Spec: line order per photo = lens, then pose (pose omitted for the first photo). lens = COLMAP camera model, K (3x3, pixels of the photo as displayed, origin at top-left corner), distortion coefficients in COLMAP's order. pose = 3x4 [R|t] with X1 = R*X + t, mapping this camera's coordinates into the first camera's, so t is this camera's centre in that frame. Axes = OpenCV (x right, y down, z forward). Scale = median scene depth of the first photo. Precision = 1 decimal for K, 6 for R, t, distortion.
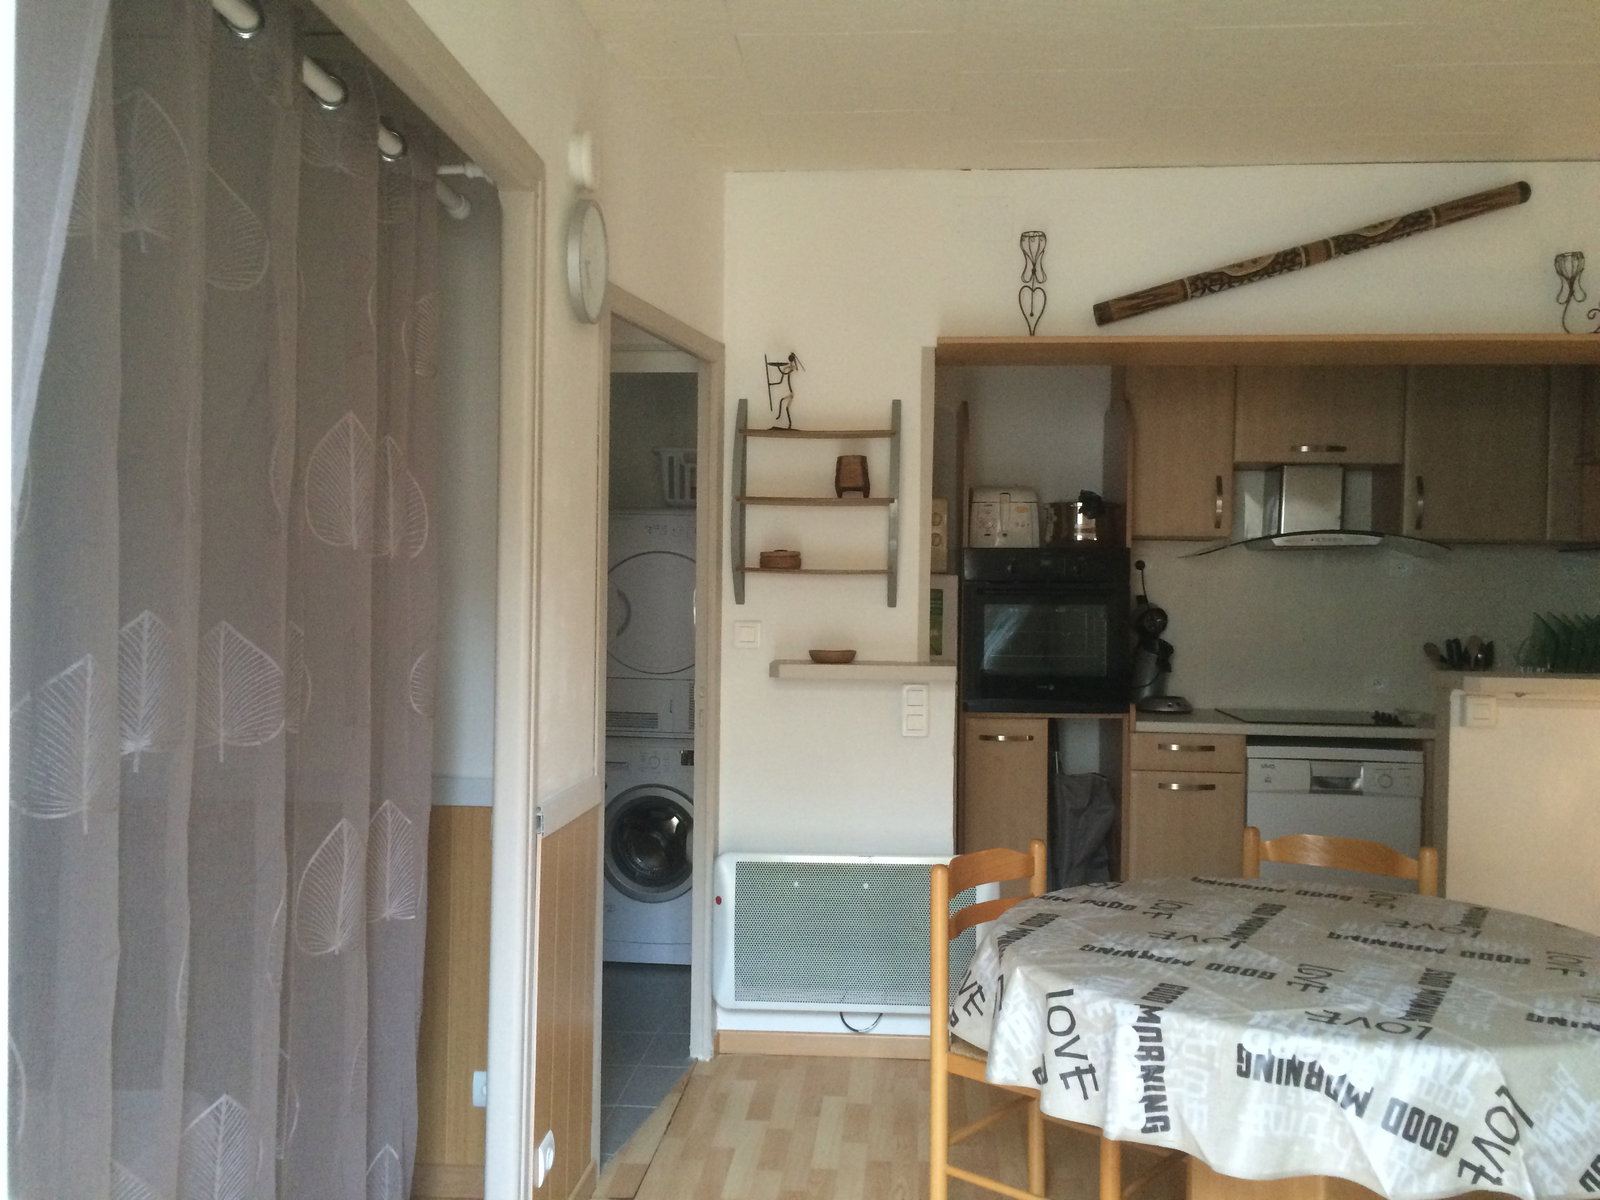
lens RADIAL K [[1375.3, 0, 800.0], [0, 1375.3, 600.0], [0, 0, 1]] dist [0.013277, -0.004398]
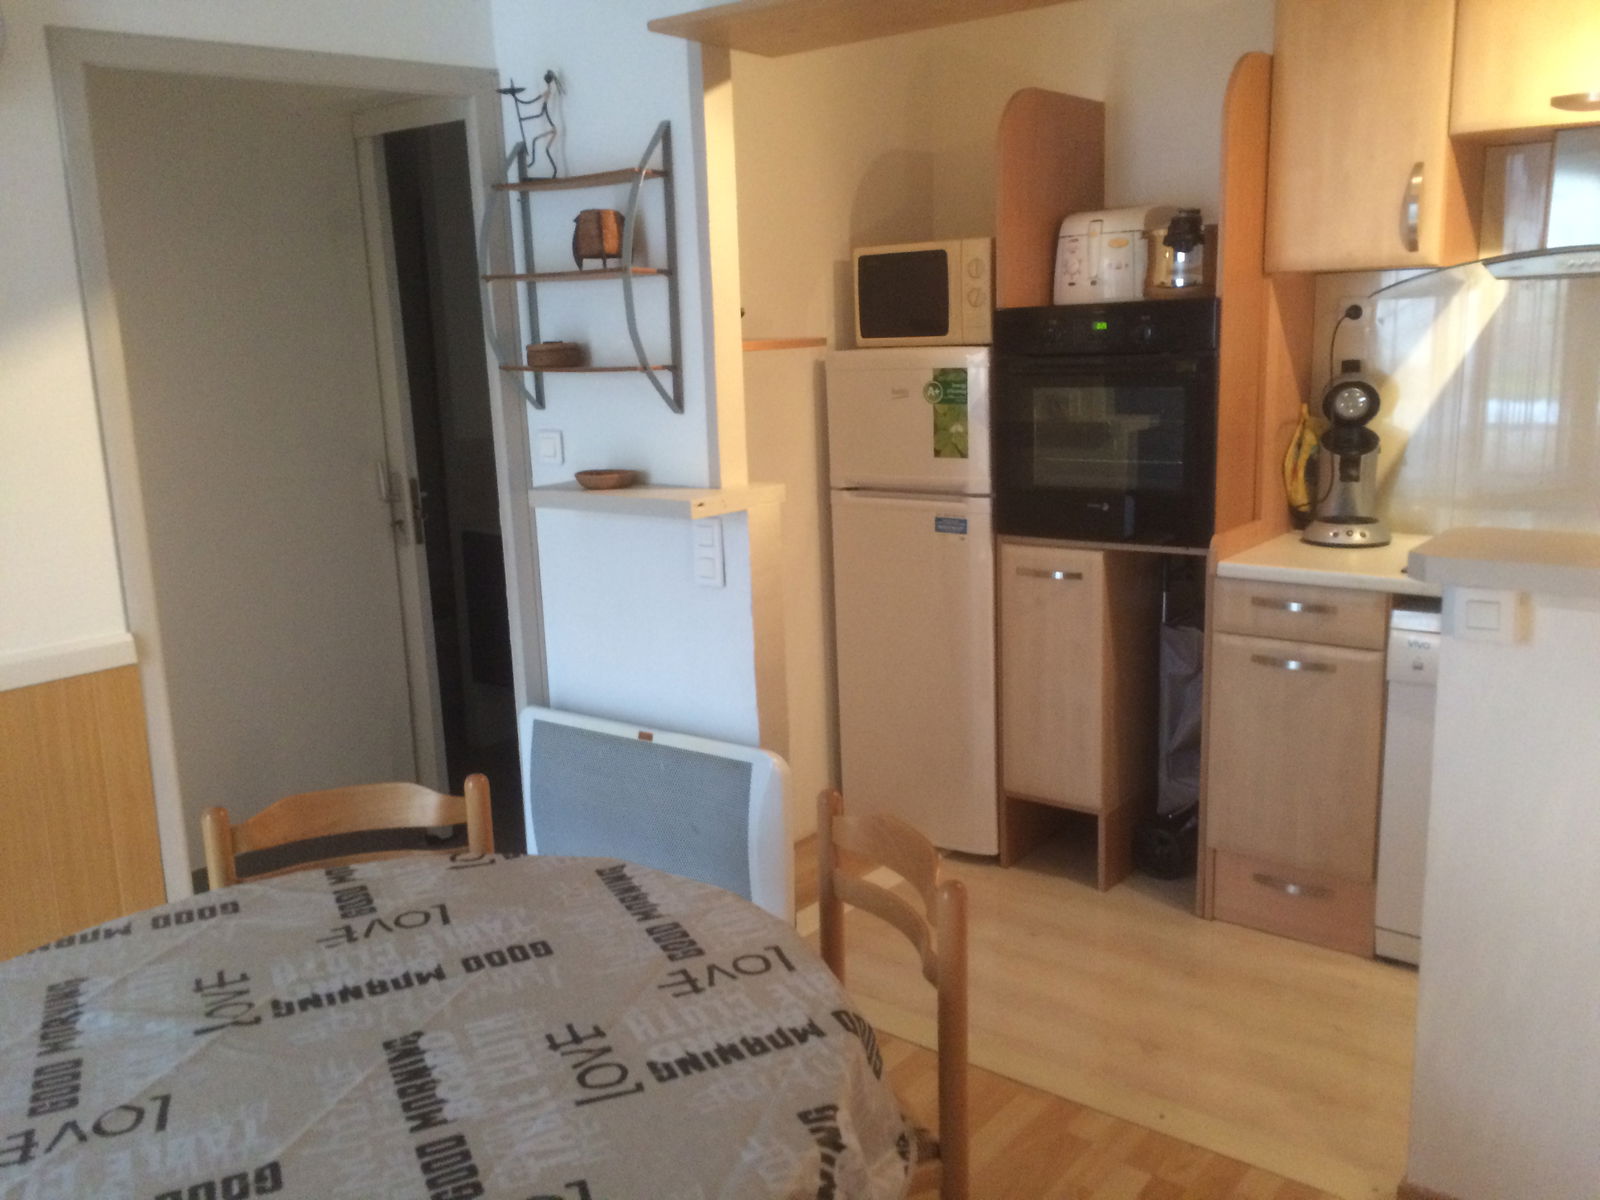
lens RADIAL K [[1375.3, 0, 800.0], [0, 1375.3, 600.0], [0, 0, 1]] dist [0.013277, -0.004398]
pose [[0.834562, 0.067734, -0.546734, 0.537376], [0.039090, 0.982631, 0.181405, -0.028096], [0.549525, -0.172766, 0.817419, 0.410821]]
